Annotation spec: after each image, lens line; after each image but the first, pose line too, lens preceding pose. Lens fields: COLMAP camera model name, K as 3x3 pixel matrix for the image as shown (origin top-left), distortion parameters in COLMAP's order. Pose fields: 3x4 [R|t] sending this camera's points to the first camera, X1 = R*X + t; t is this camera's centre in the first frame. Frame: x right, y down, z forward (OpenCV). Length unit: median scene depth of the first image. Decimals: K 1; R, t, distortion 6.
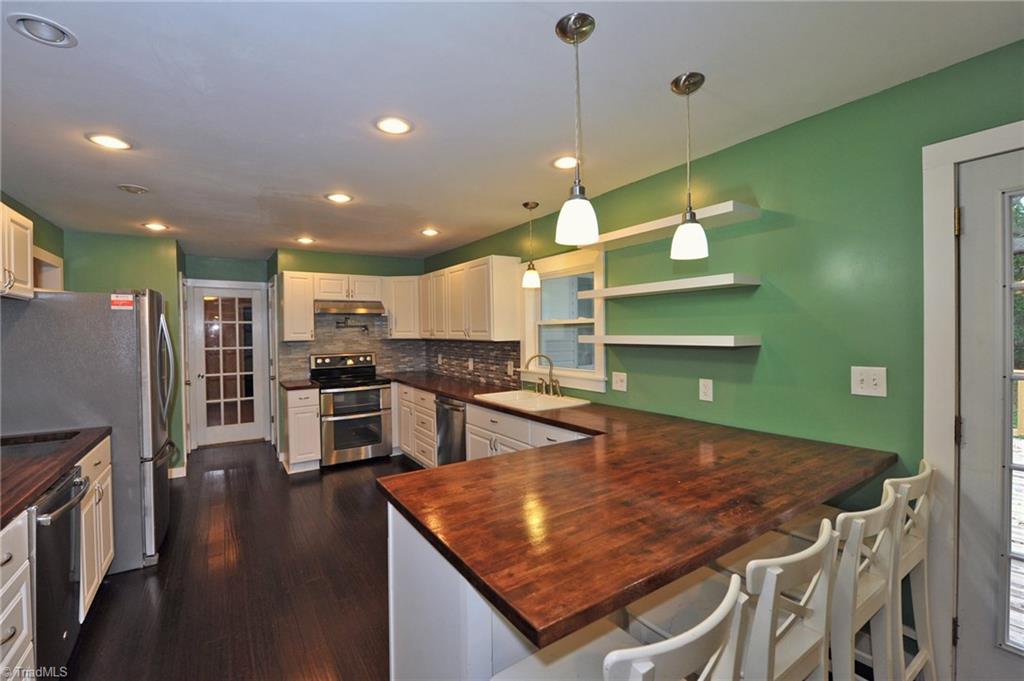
lens RADIAL K [[443.1, 0, 516.9], [0, 443.1, 338.6], [0, 0, 1]] dist [-0.000574, -0.000015]
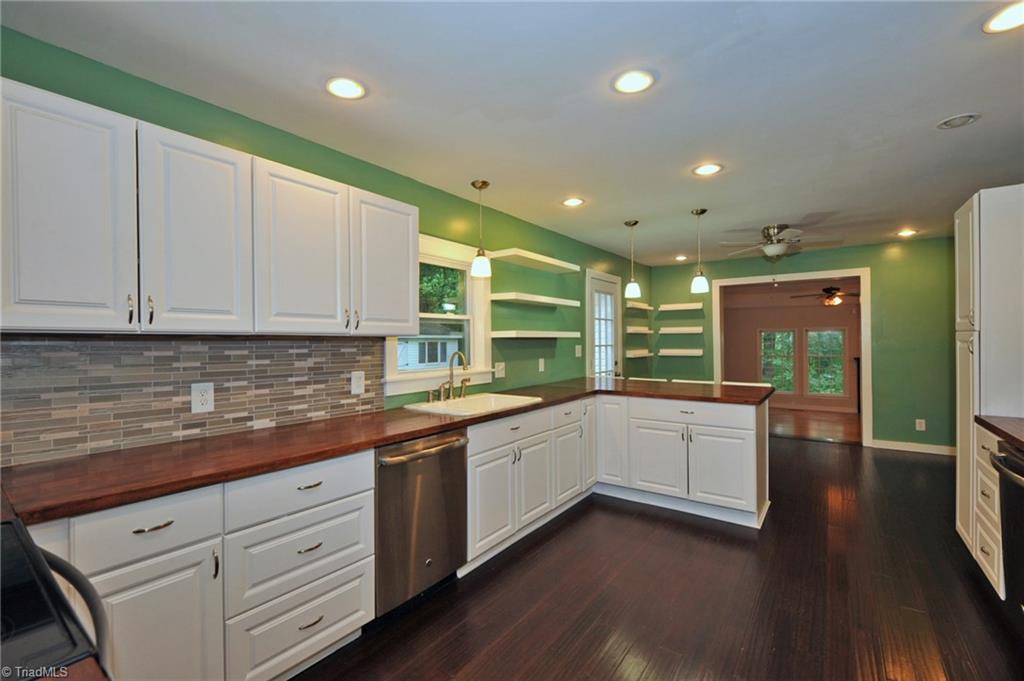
lens RADIAL K [[443.1, 0, 513.8], [0, 443.1, 340.4], [0, 0, 1]] dist [-0.000574, -0.000015]
pose [[-0.341043, 0.002665, 0.940044, -0.694660], [0.015030, 0.999884, 0.002618, 0.009606], [-0.939928, 0.015022, -0.341043, 1.039634]]
